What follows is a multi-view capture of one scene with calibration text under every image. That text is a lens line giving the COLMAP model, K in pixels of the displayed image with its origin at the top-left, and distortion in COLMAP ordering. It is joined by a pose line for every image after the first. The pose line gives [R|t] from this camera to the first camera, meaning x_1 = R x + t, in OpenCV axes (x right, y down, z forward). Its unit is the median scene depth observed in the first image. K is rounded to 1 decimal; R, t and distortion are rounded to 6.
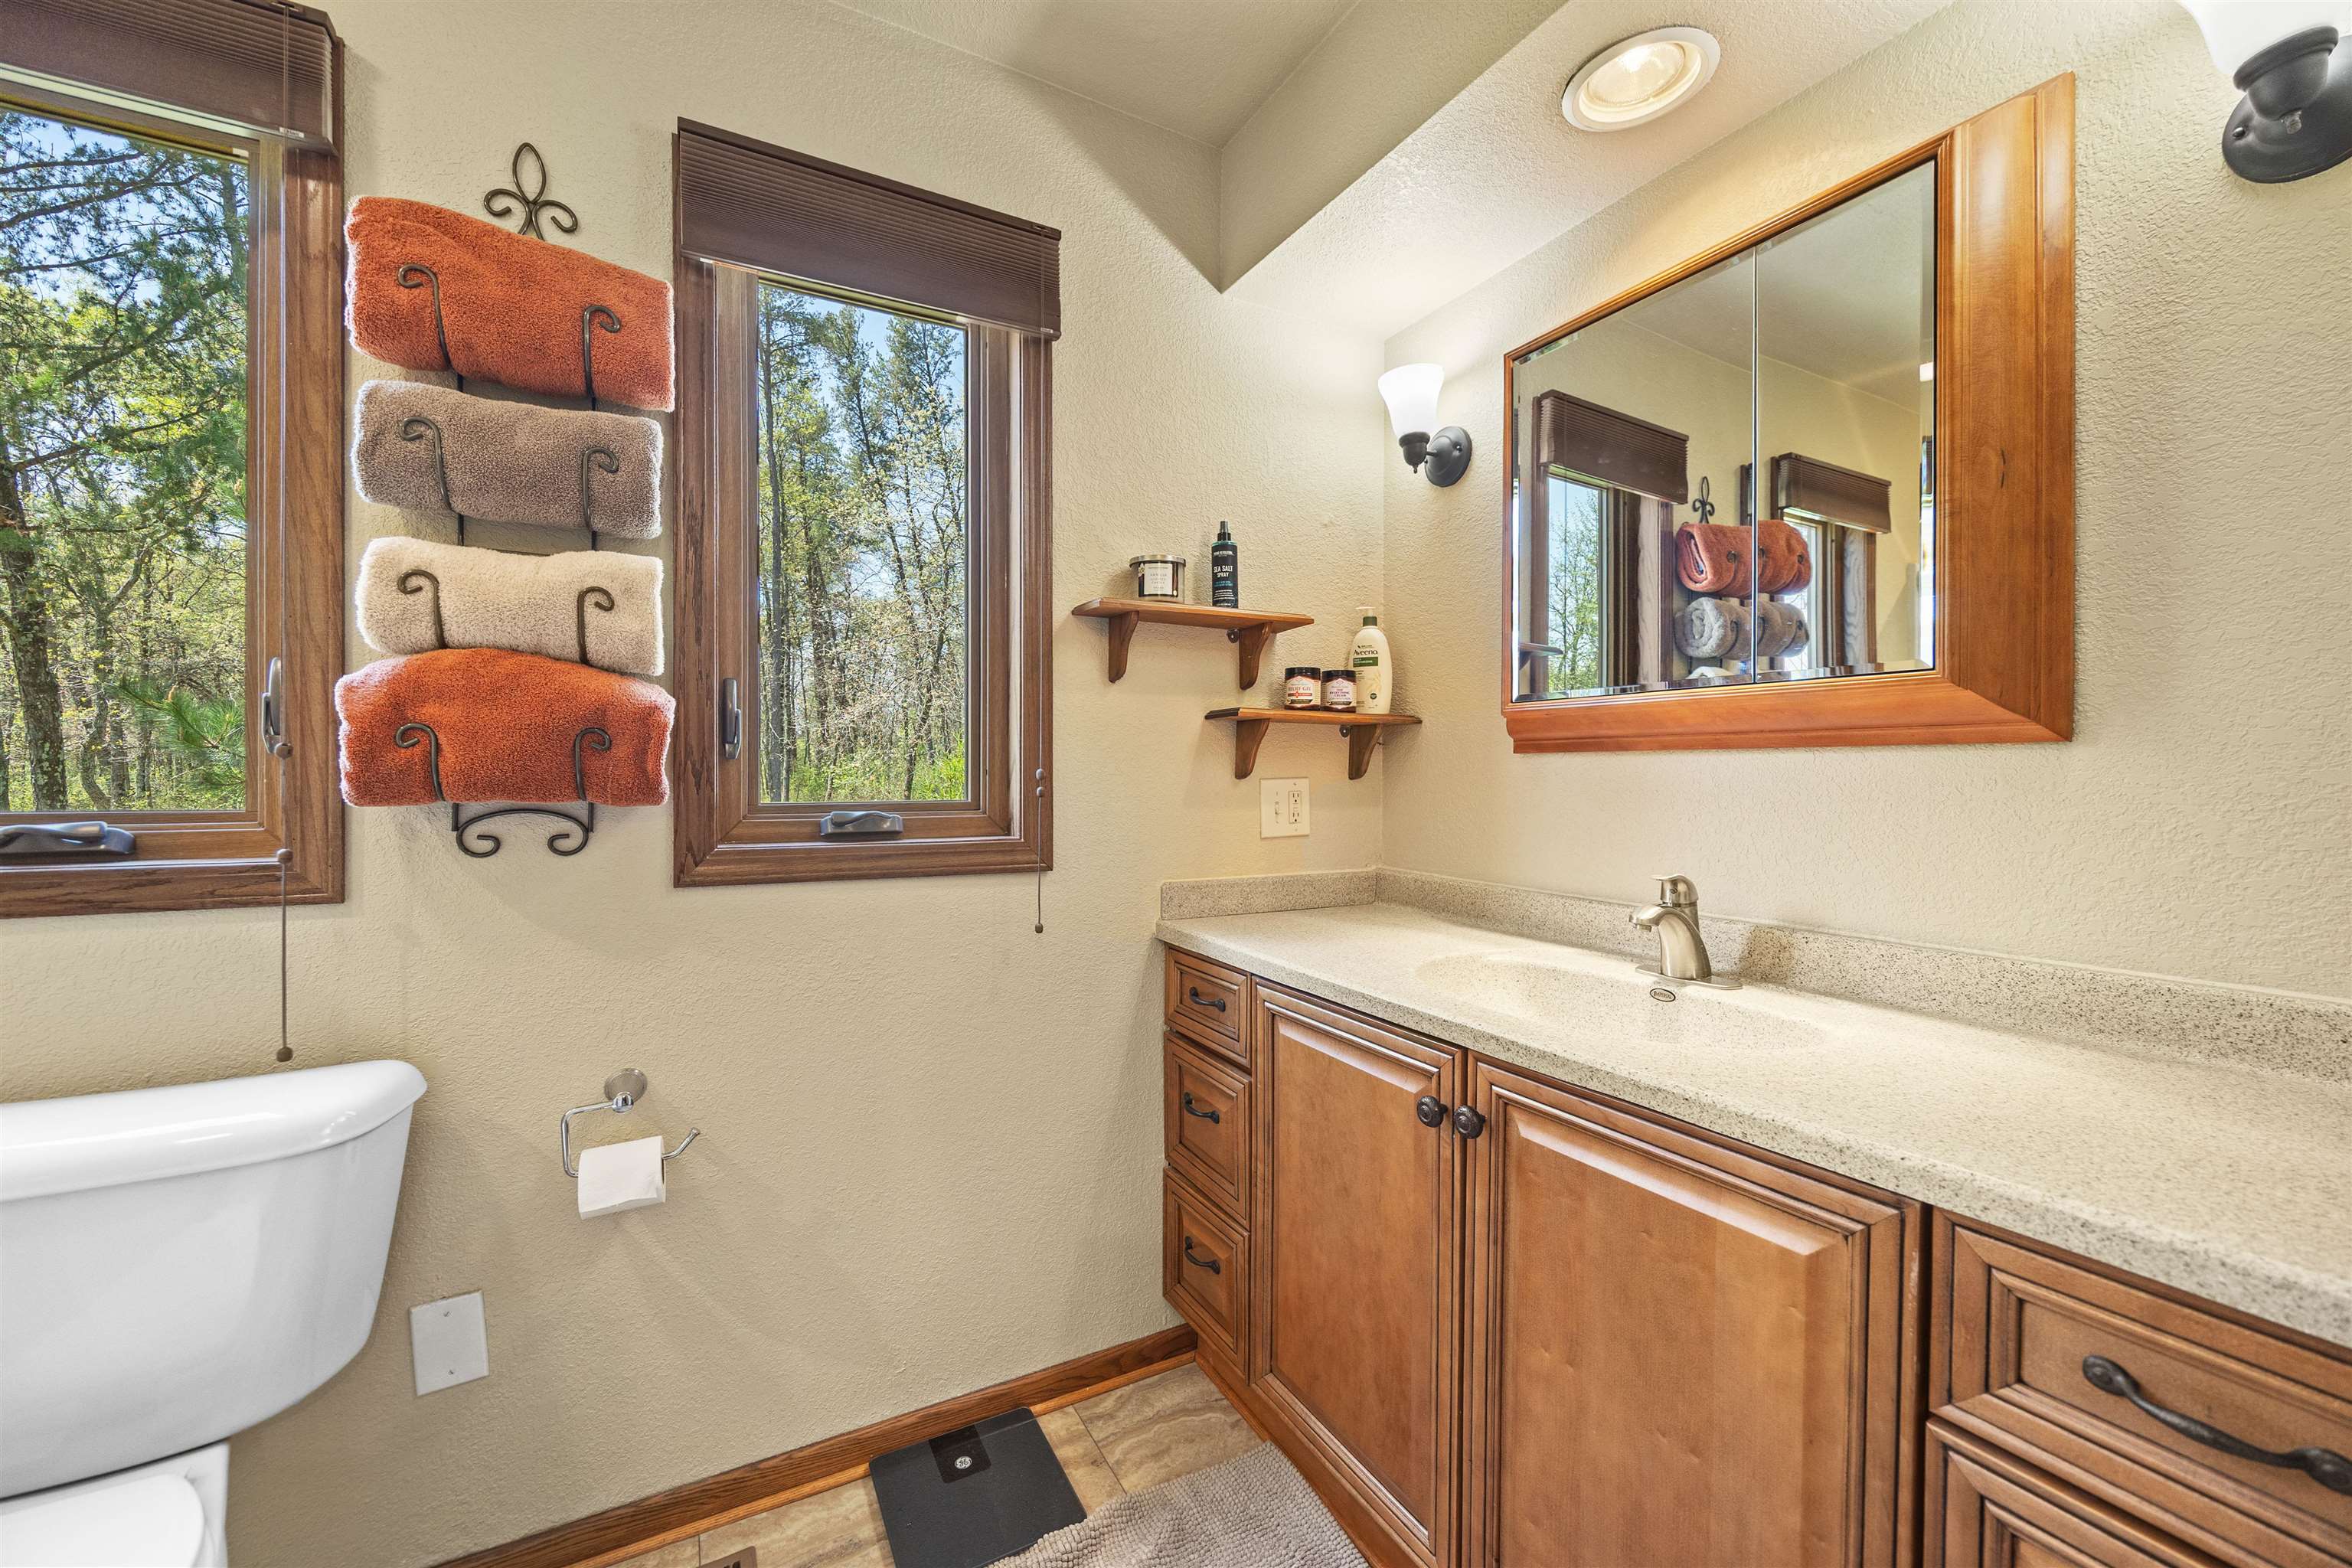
lens RADIAL K [[918.0, 0, 1172.5], [0, 918.0, 779.9], [0, 0, 1]] dist [0.003810, -0.000547]
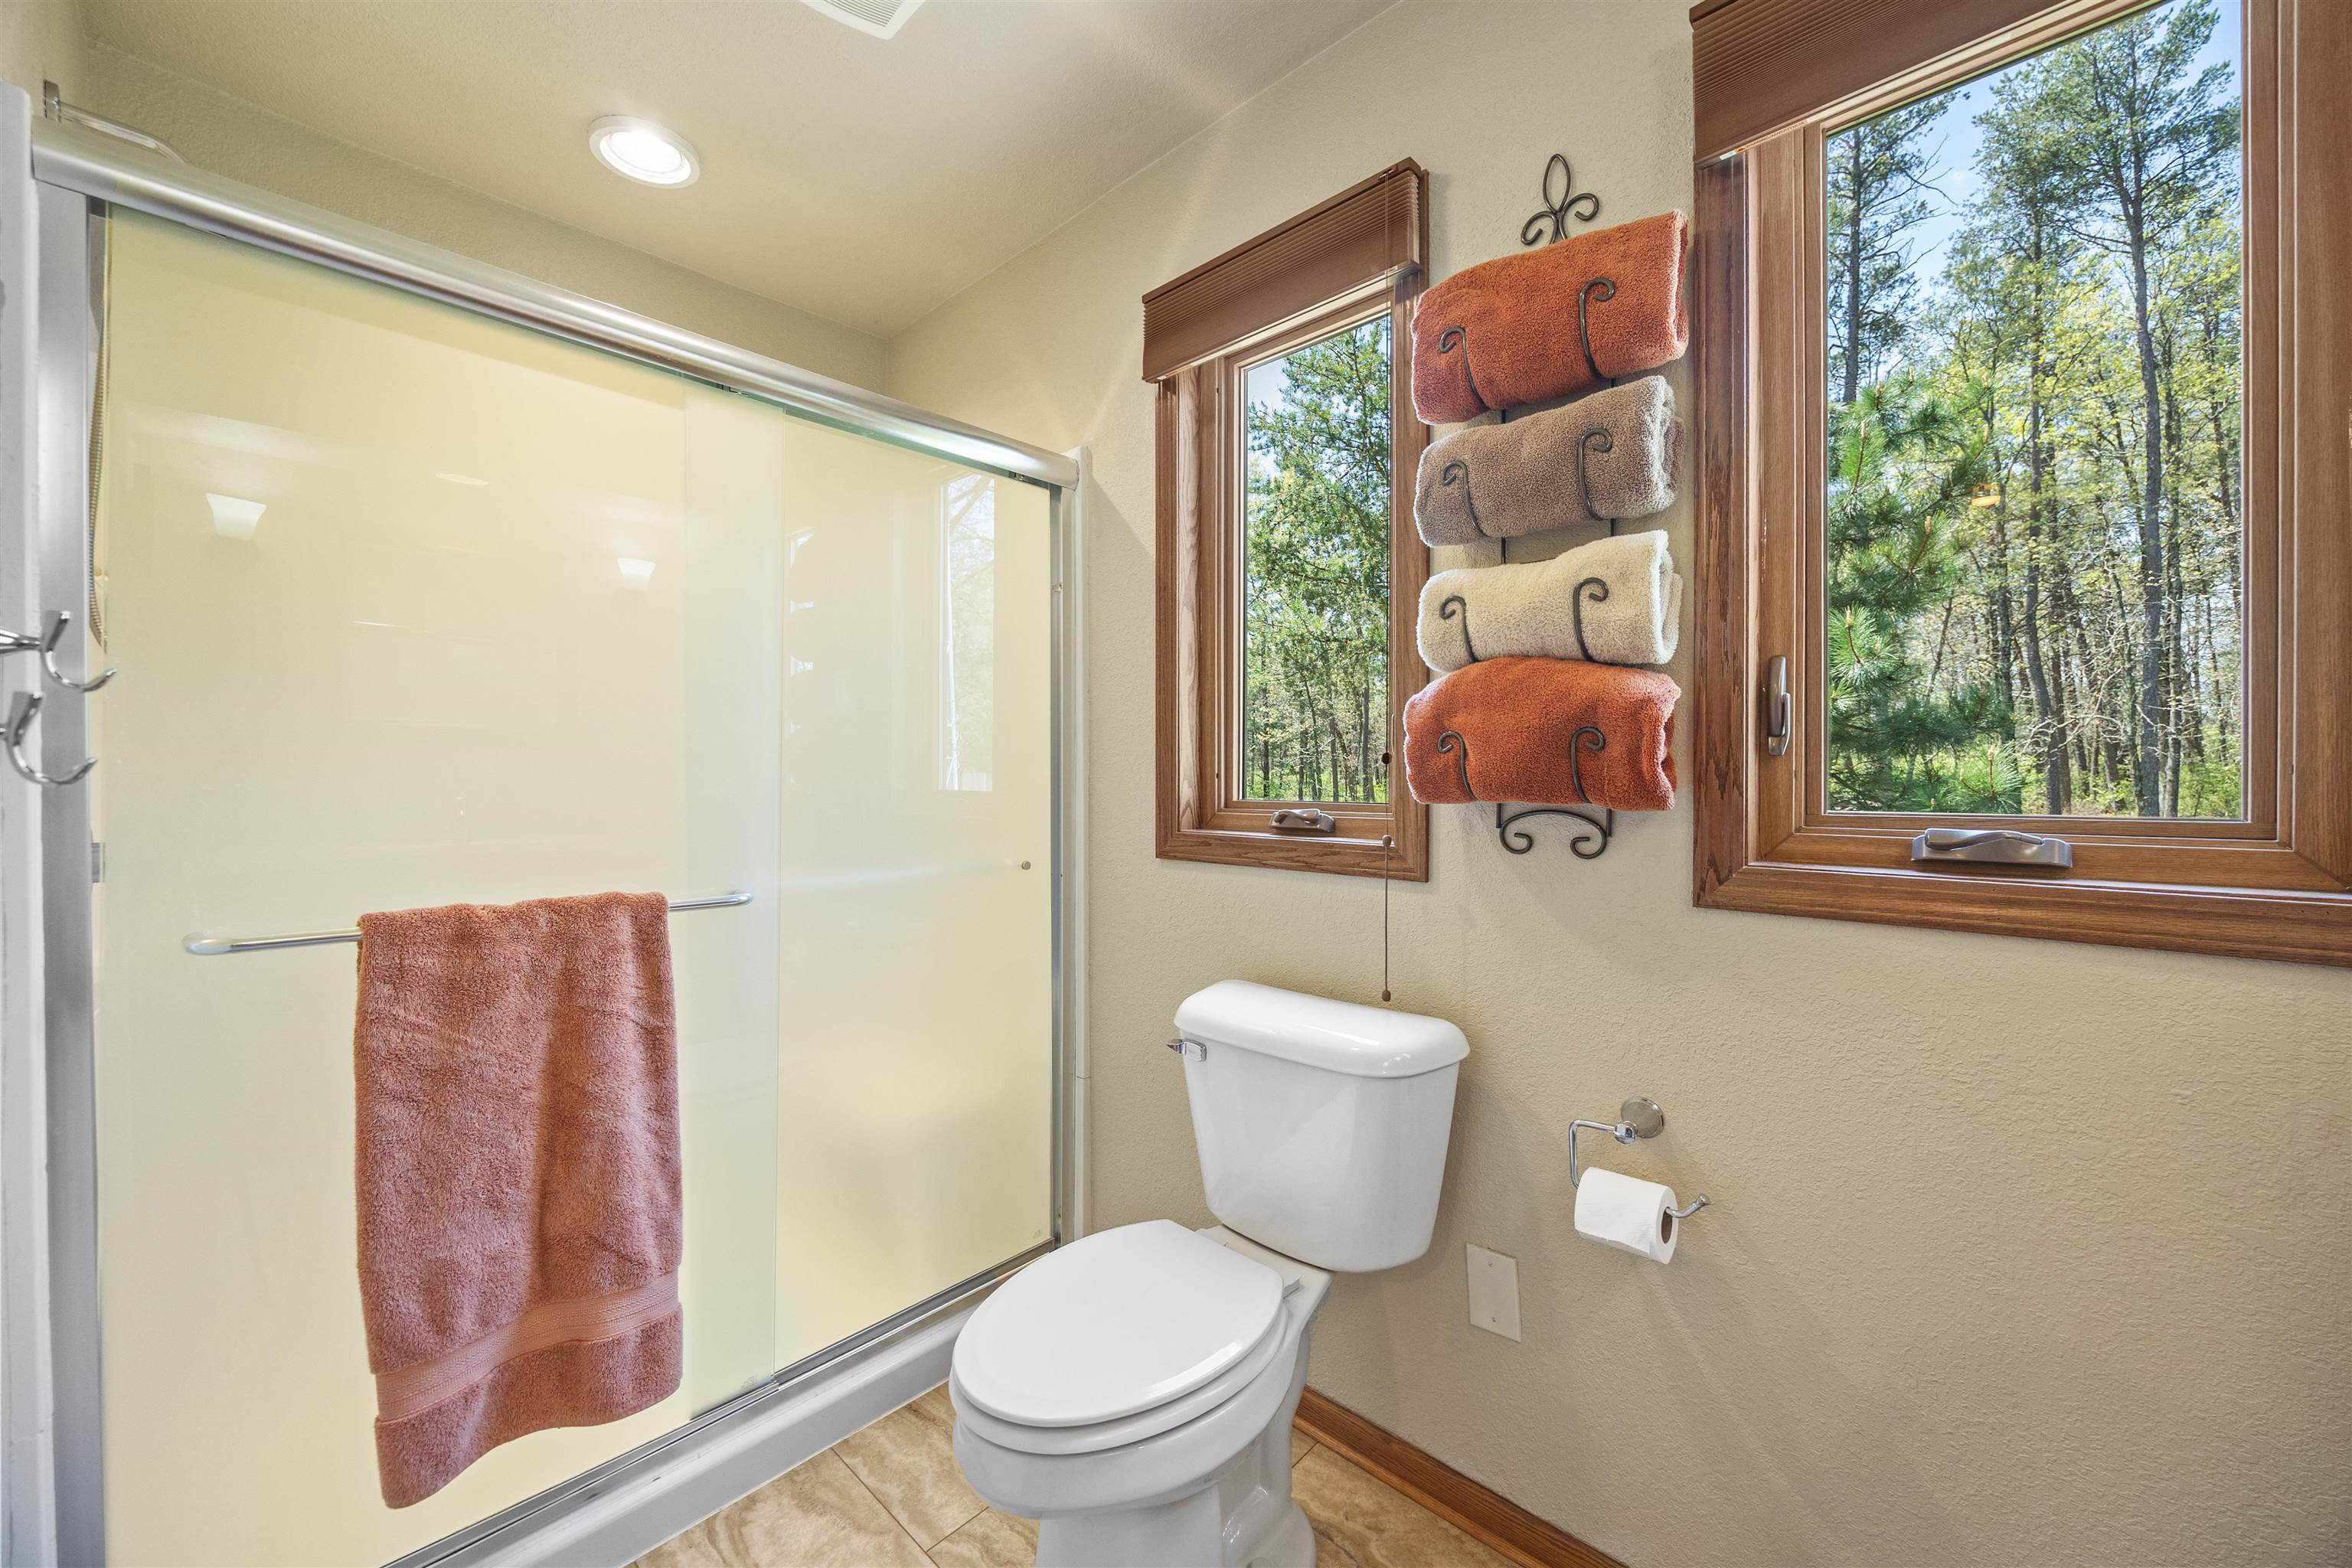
lens RADIAL K [[918.0, 0, 1175.3], [0, 918.0, 782.8], [0, 0, 1]] dist [0.003810, -0.000547]
pose [[0.311014, 0.003889, -0.950397, 0.140582], [-0.003891, 0.999988, 0.002819, 0.000308], [0.950397, 0.002821, 0.311025, 0.296021]]
